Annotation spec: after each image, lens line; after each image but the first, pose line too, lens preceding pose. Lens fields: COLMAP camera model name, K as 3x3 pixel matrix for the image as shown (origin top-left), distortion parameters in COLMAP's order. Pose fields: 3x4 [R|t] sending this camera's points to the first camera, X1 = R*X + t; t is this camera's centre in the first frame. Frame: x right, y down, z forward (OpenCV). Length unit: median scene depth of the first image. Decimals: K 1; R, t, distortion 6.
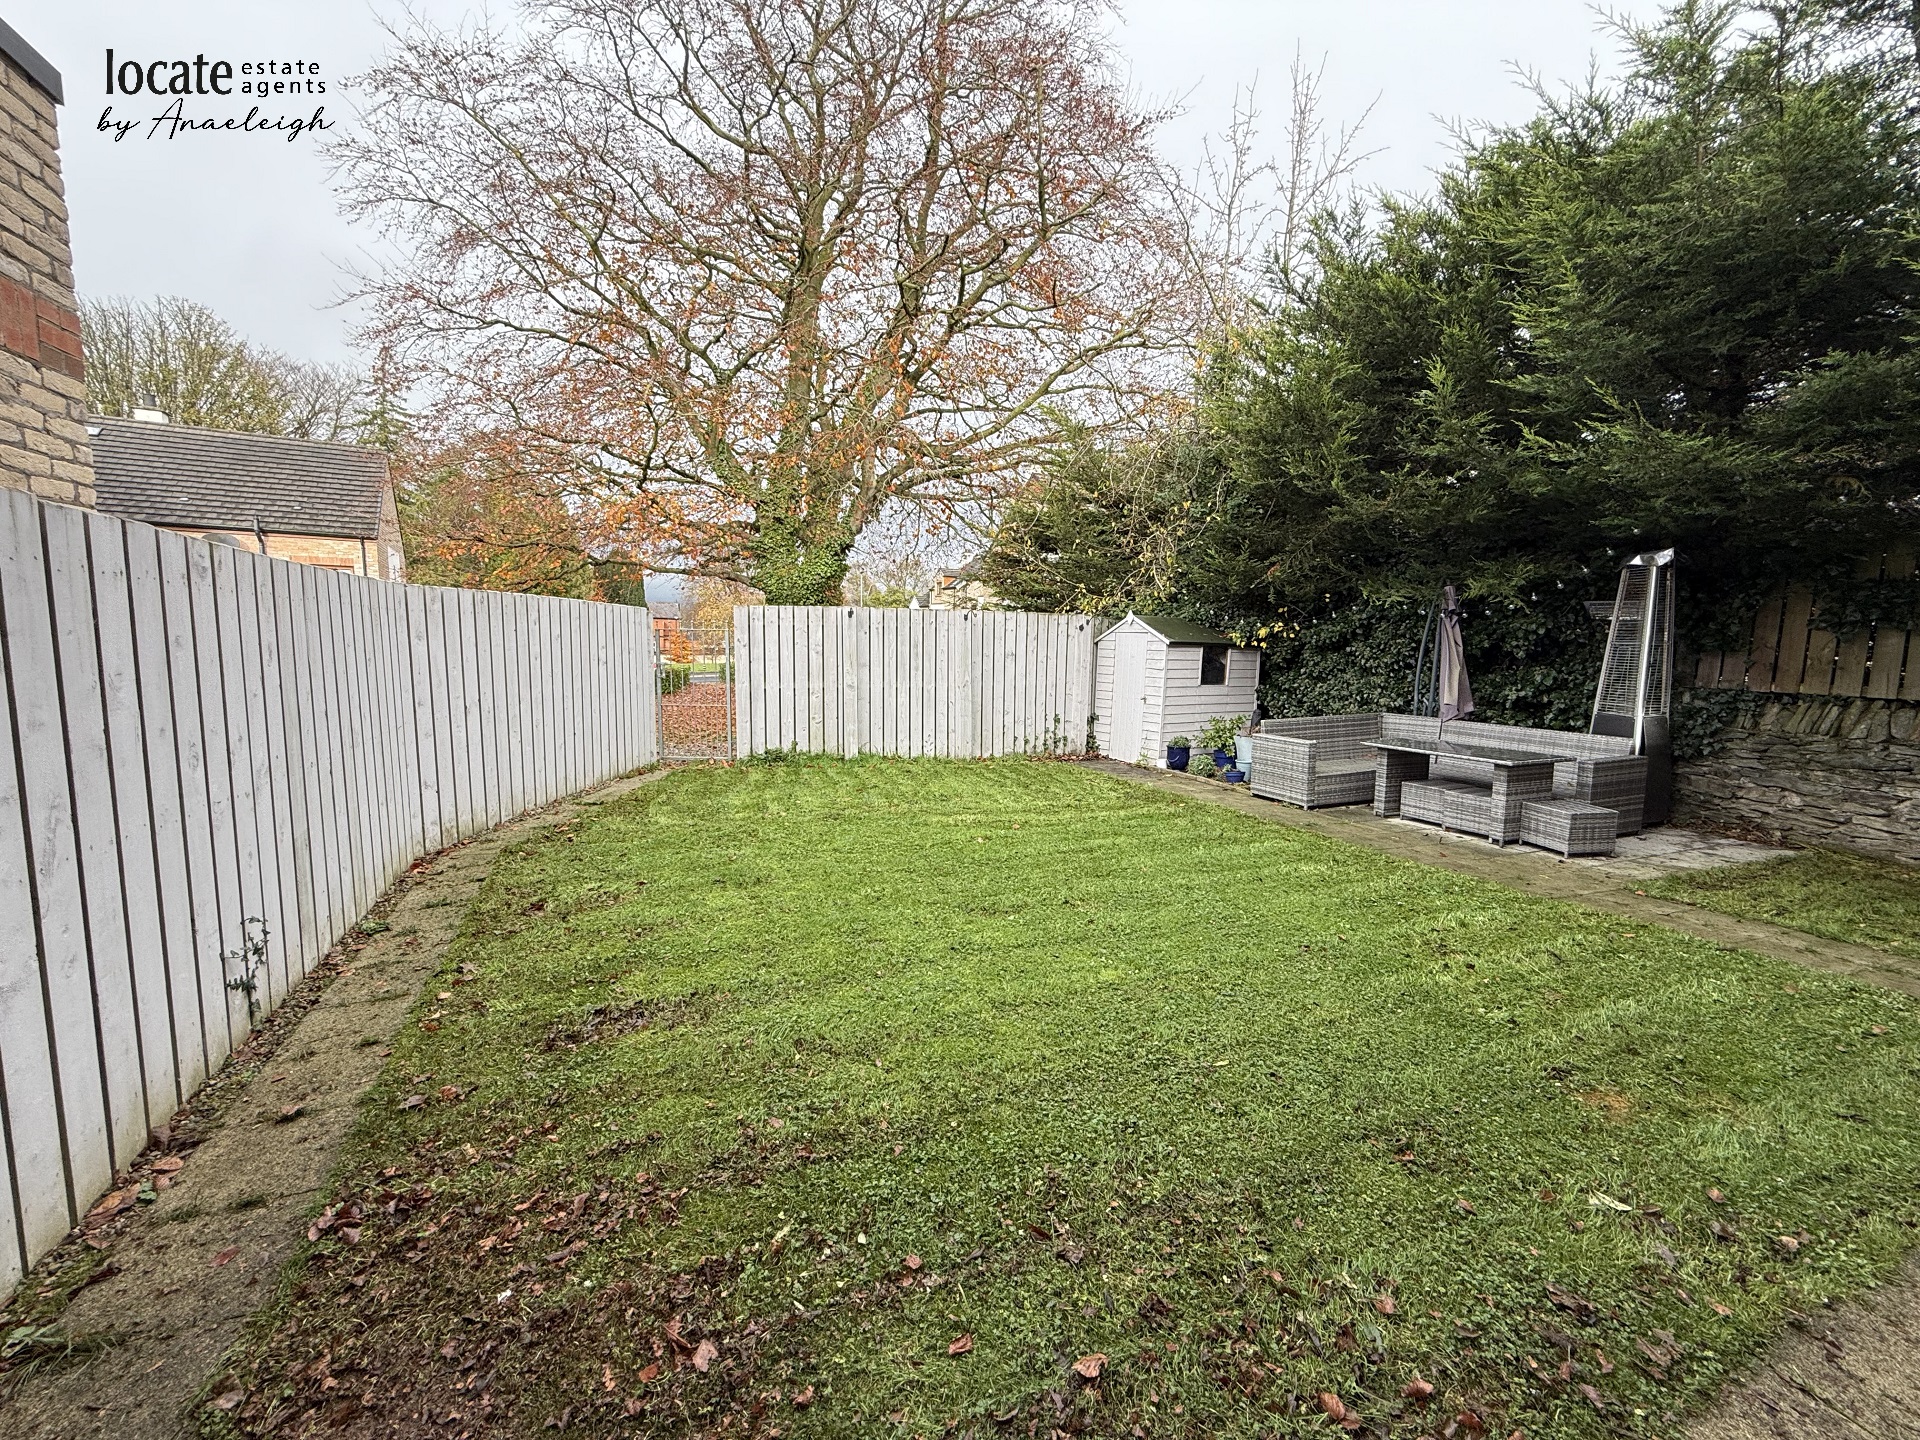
lens RADIAL K [[774.1, 0, 958.2], [0, 774.1, 715.5], [0, 0, 1]] dist [0.008853, -0.000319]
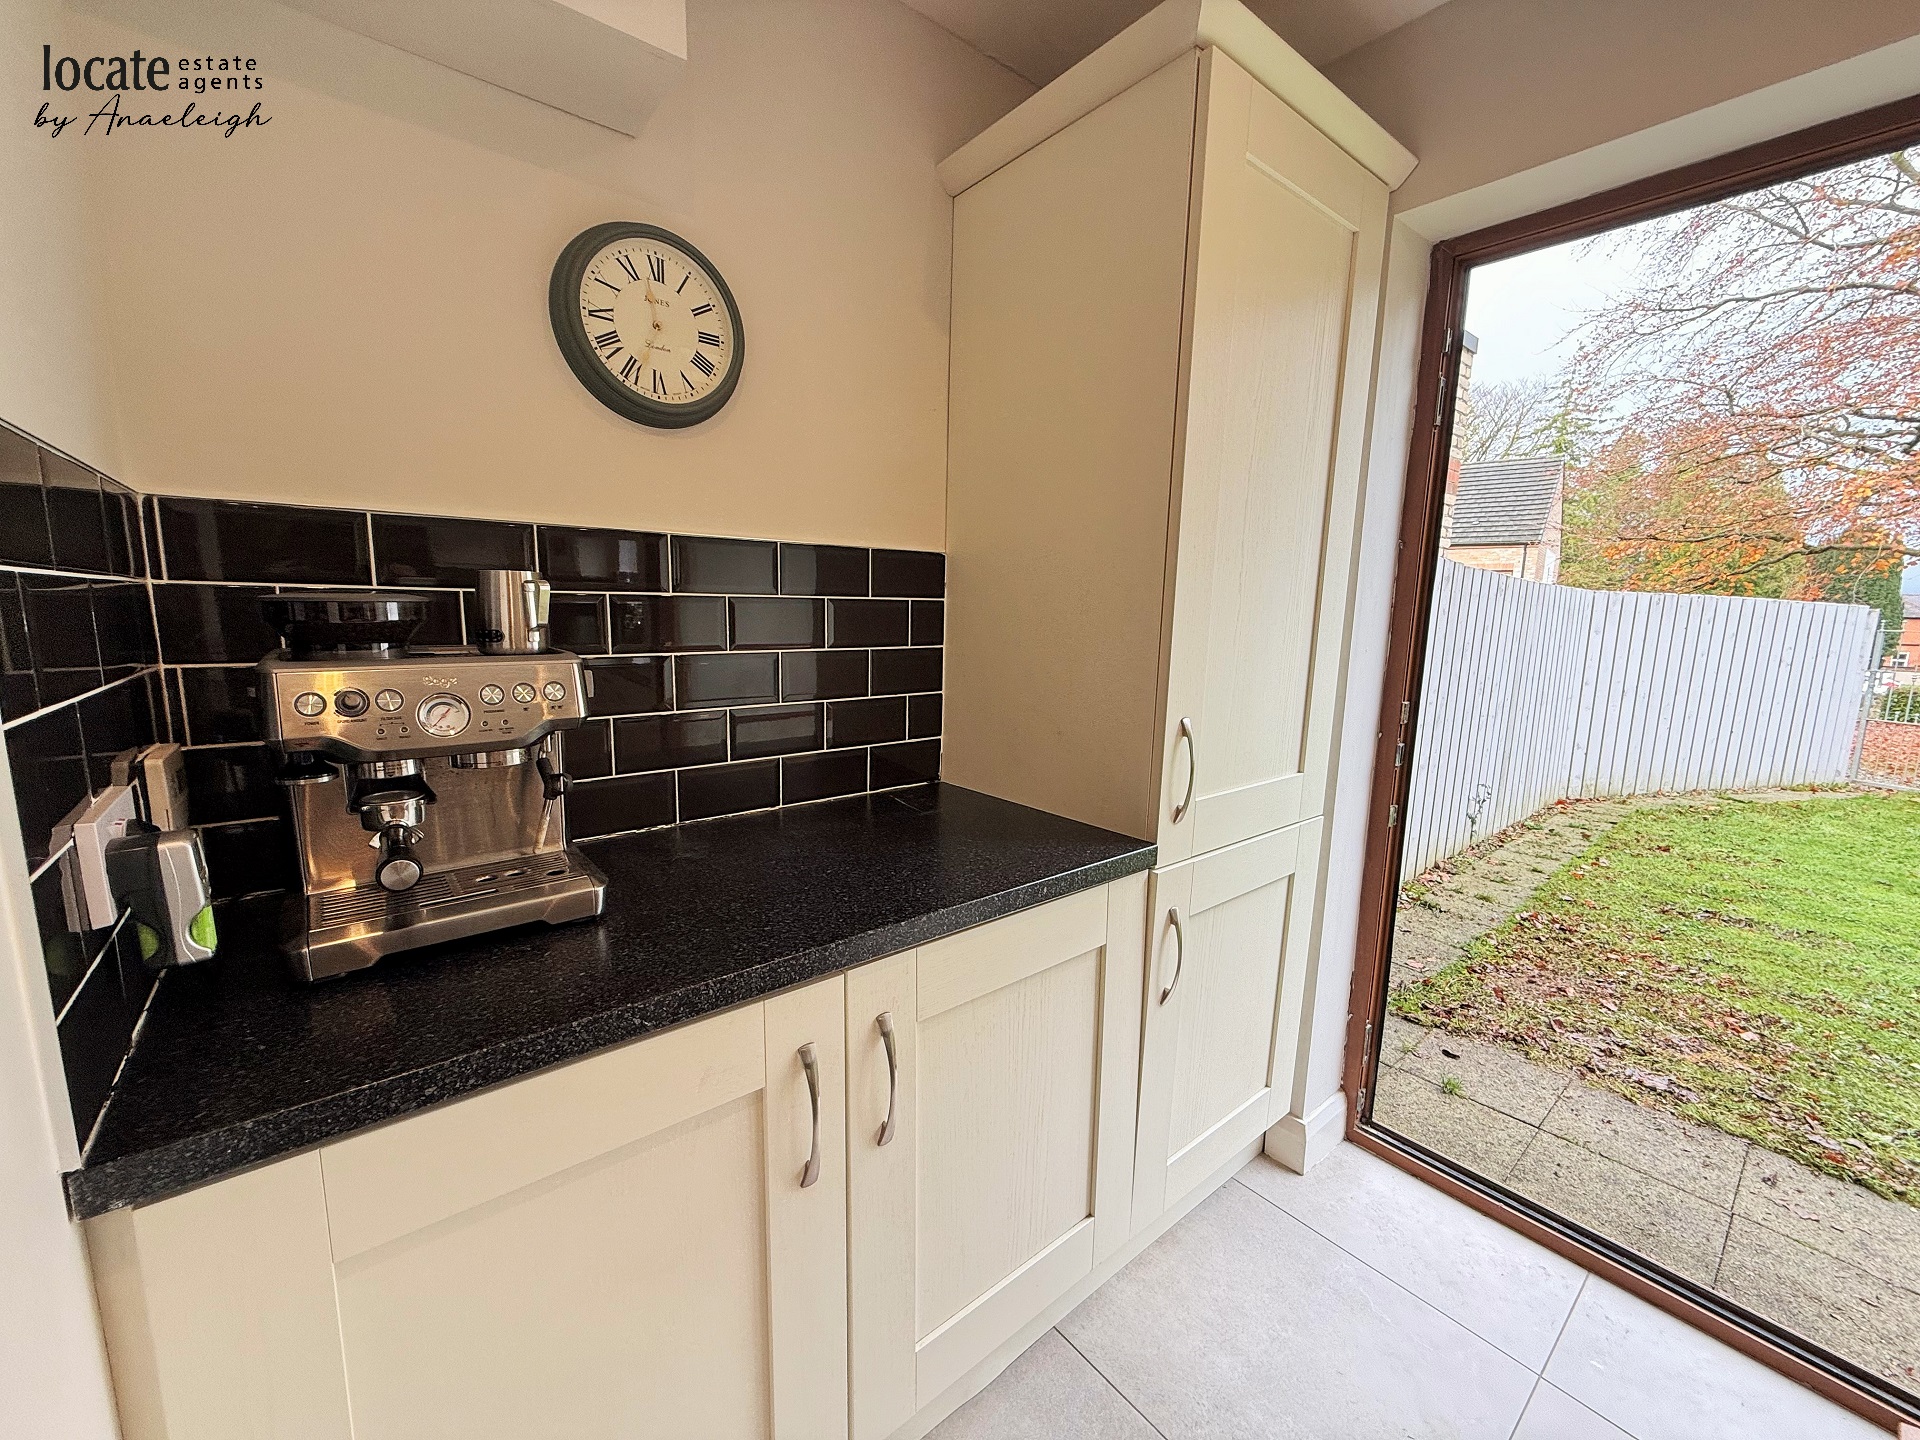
lens RADIAL K [[763.6, 0, 948.6], [0, 763.6, 719.0], [0, 0, 1]] dist [-0.000972, 0.000338]
pose [[0.296066, 0.131062, -0.946133, 0.188388], [-0.124145, 0.987419, 0.097933, 0.047607], [0.947065, 0.088463, 0.308612, -0.364321]]
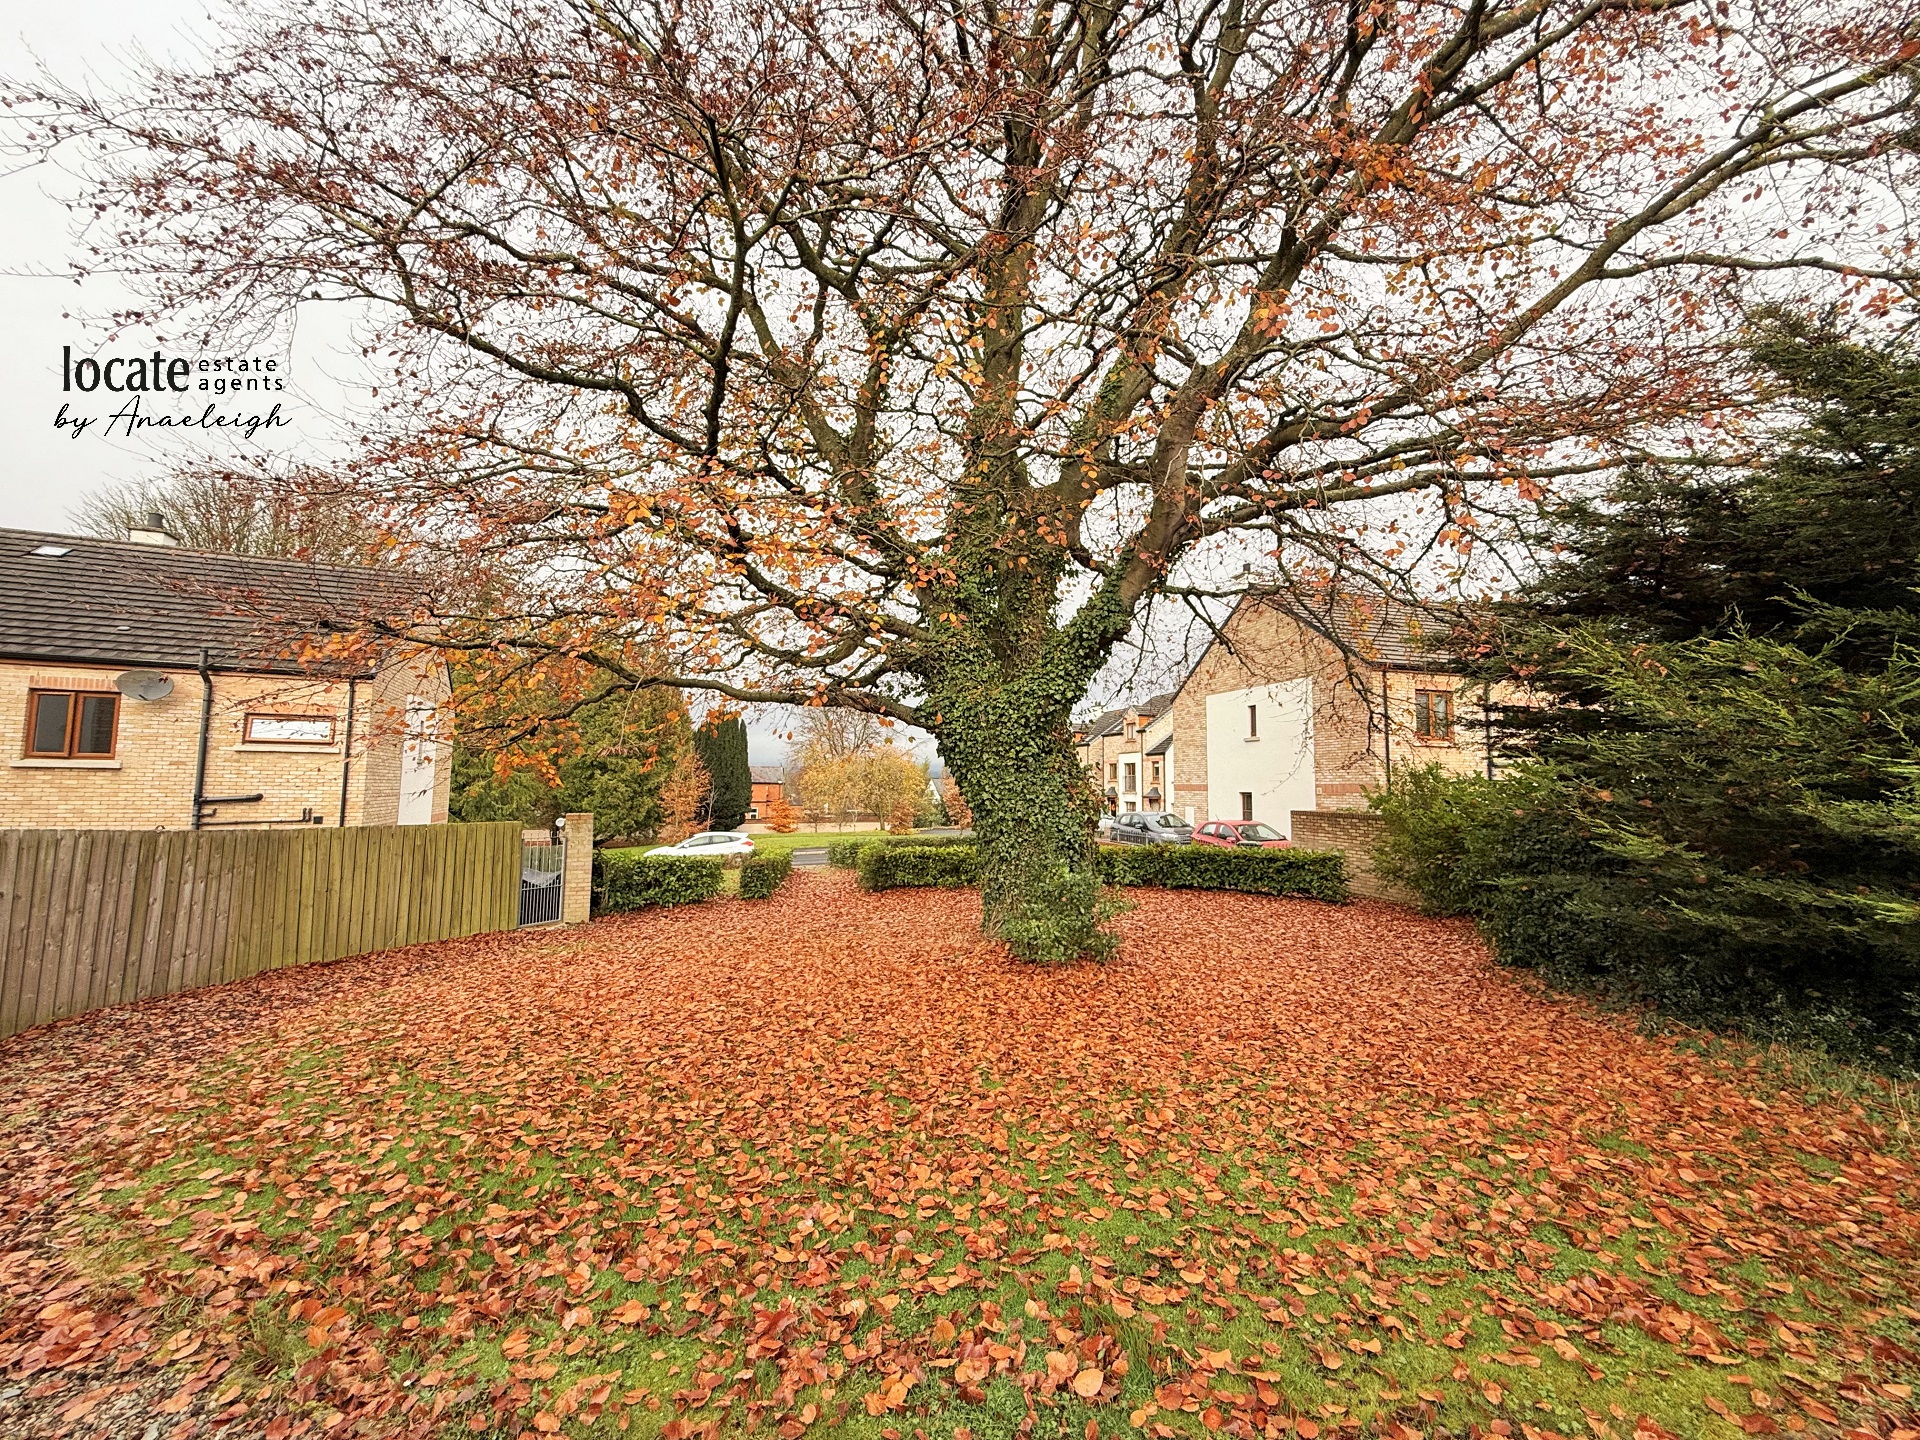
lens RADIAL K [[763.0, 0, 954.3], [0, 763.0, 721.2], [0, 0, 1]] dist [0.000514, -0.000217]
pose [[0.992348, -0.021818, -0.121526, -0.567423], [-0.002798, 0.980037, -0.198796, -0.210071], [0.123438, 0.197615, 0.972477, 1.596350]]
